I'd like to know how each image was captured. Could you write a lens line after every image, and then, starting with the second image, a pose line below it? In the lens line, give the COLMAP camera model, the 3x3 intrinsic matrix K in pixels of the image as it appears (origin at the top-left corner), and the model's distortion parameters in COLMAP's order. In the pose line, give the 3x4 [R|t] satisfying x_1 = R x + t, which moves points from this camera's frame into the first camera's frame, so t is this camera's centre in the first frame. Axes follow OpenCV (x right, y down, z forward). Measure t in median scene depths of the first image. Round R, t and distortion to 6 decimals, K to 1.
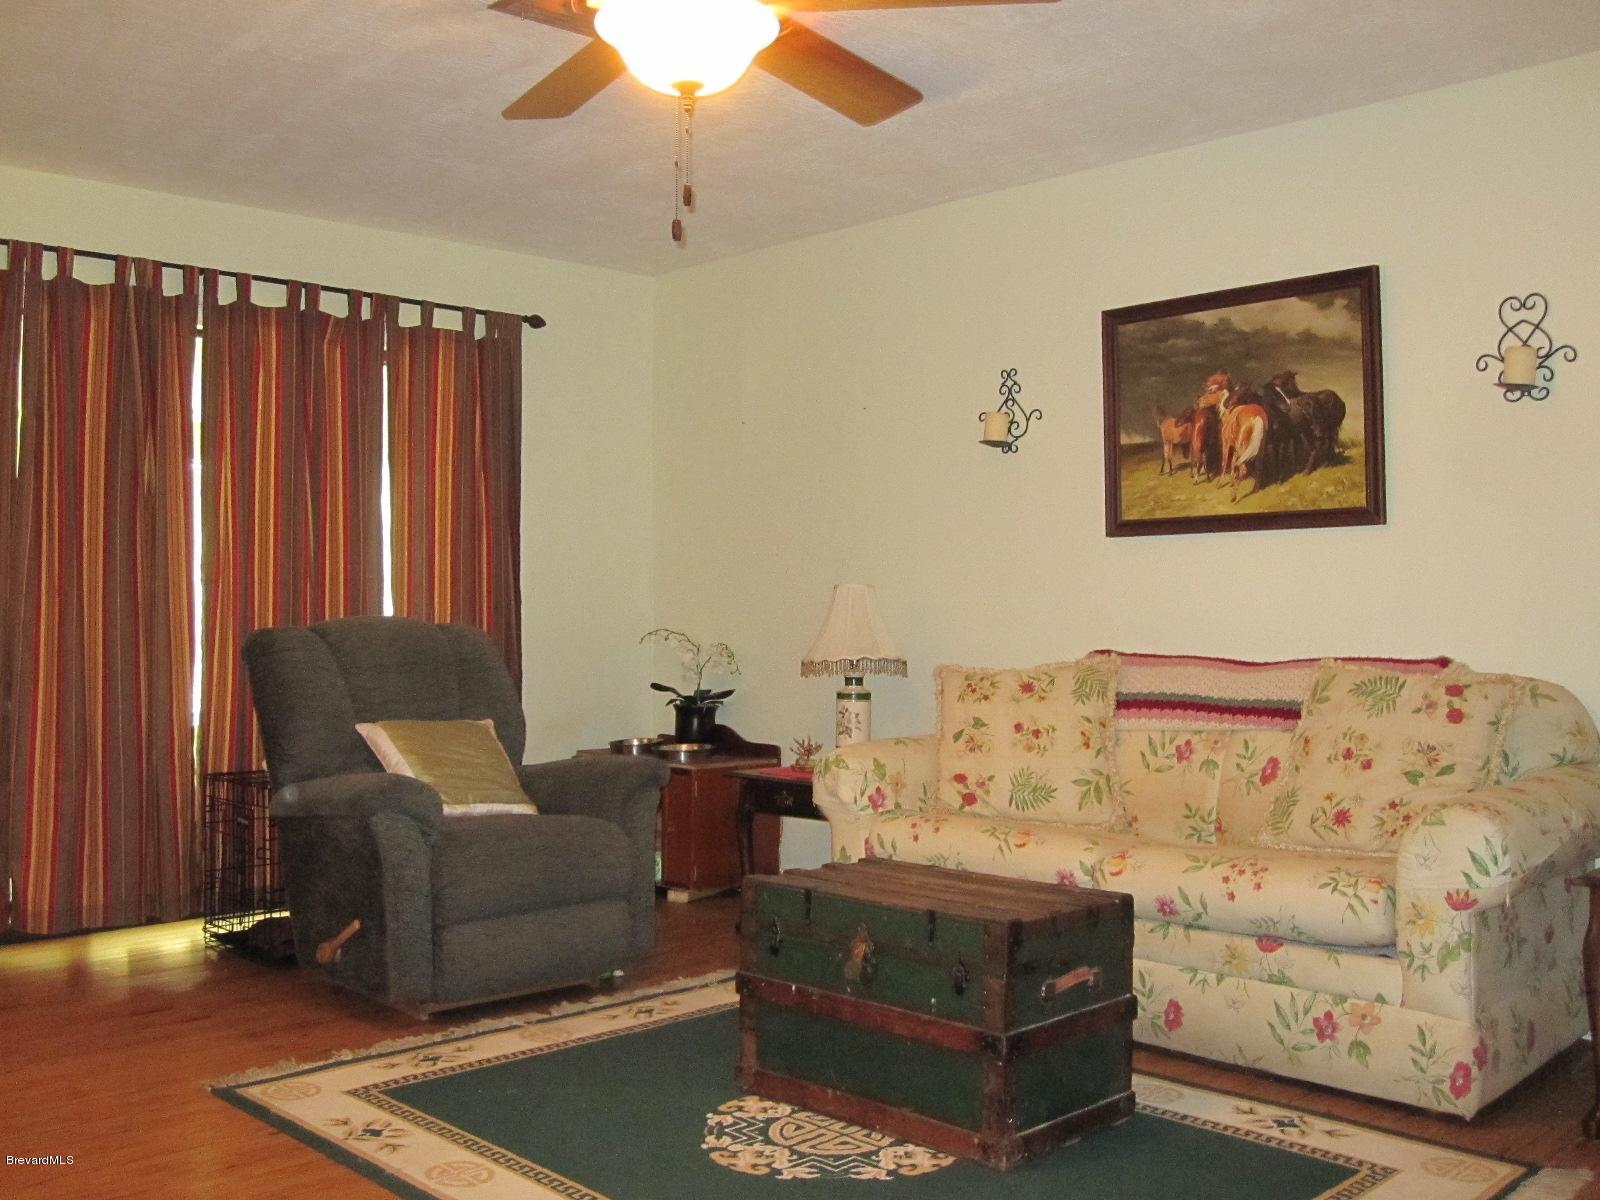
lens RADIAL K [[1503.3, 0, 801.1], [0, 1503.3, 642.9], [0, 0, 1]] dist [-0.070997, -0.005621]
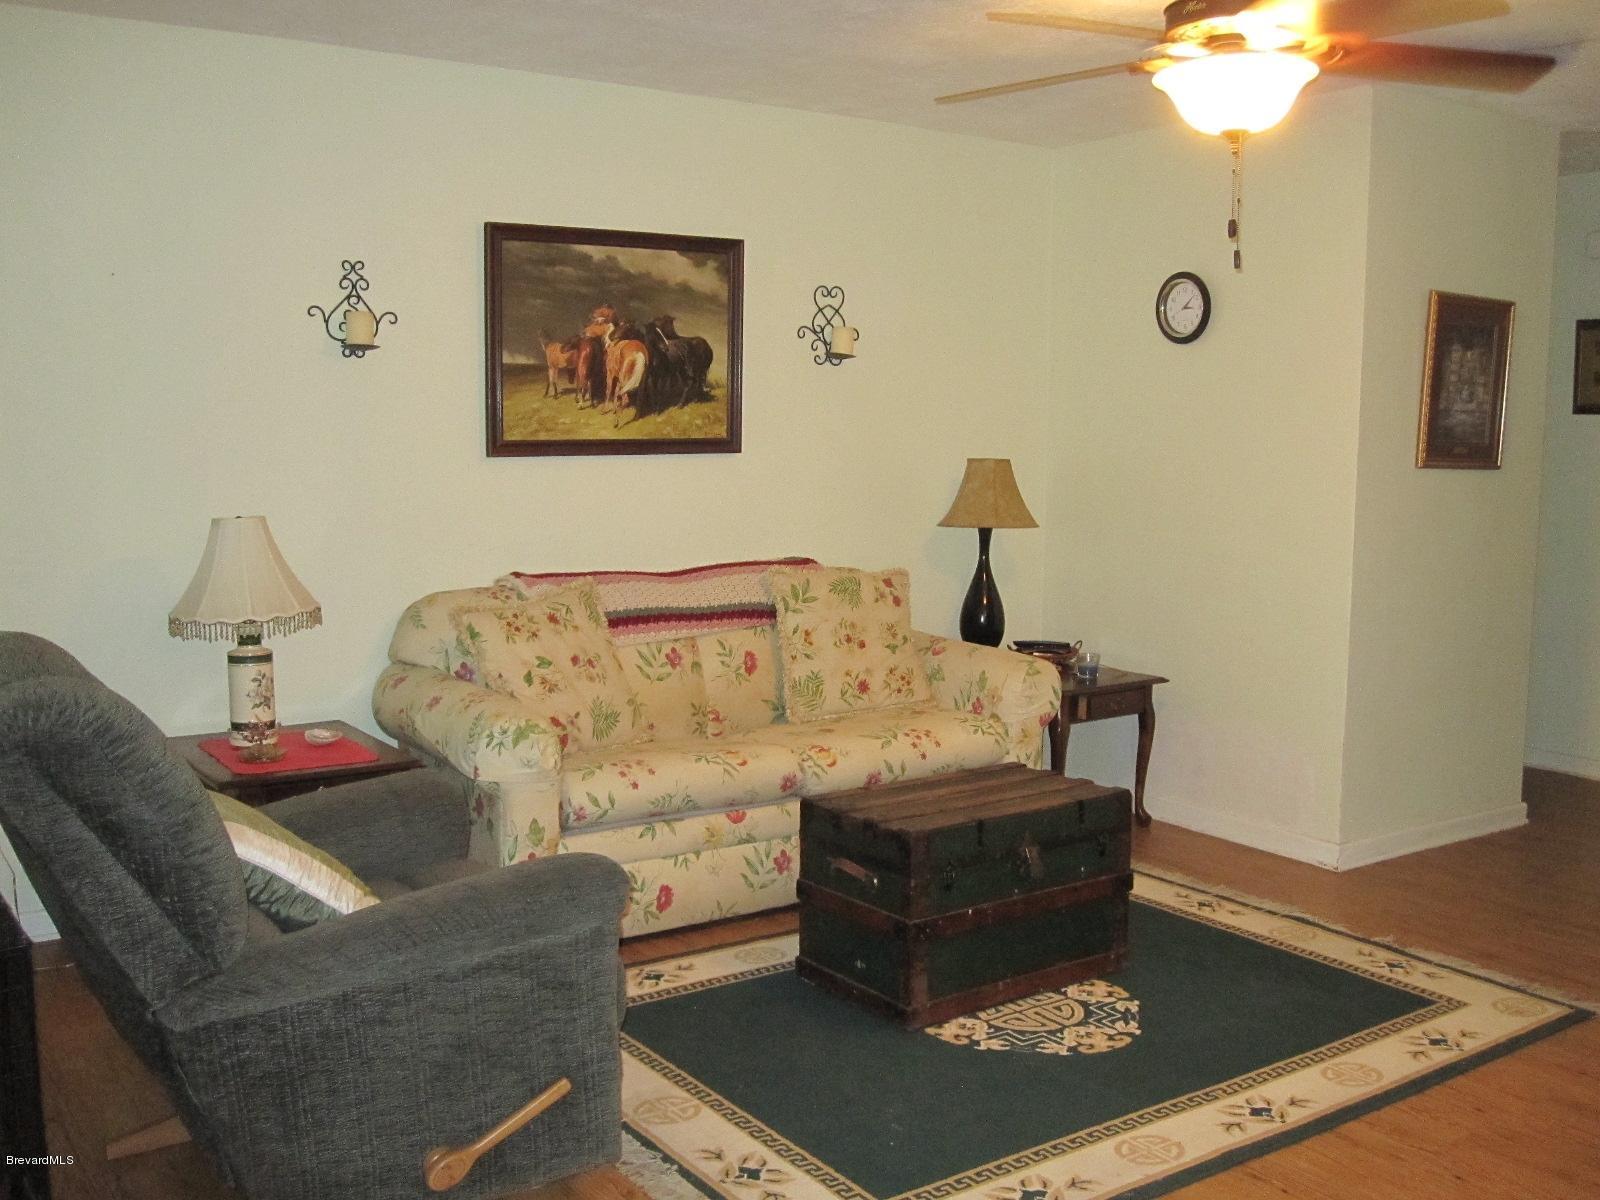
lens RADIAL K [[1588.3, 0, 800.0], [0, 1588.3, 600.0], [0, 0, 1]] dist [-0.079274, 0.010265]
pose [[0.159113, -0.094632, 0.982715, -0.844241], [0.030237, 0.995396, 0.090958, -0.071583], [-0.986797, 0.015241, 0.161242, 0.691672]]
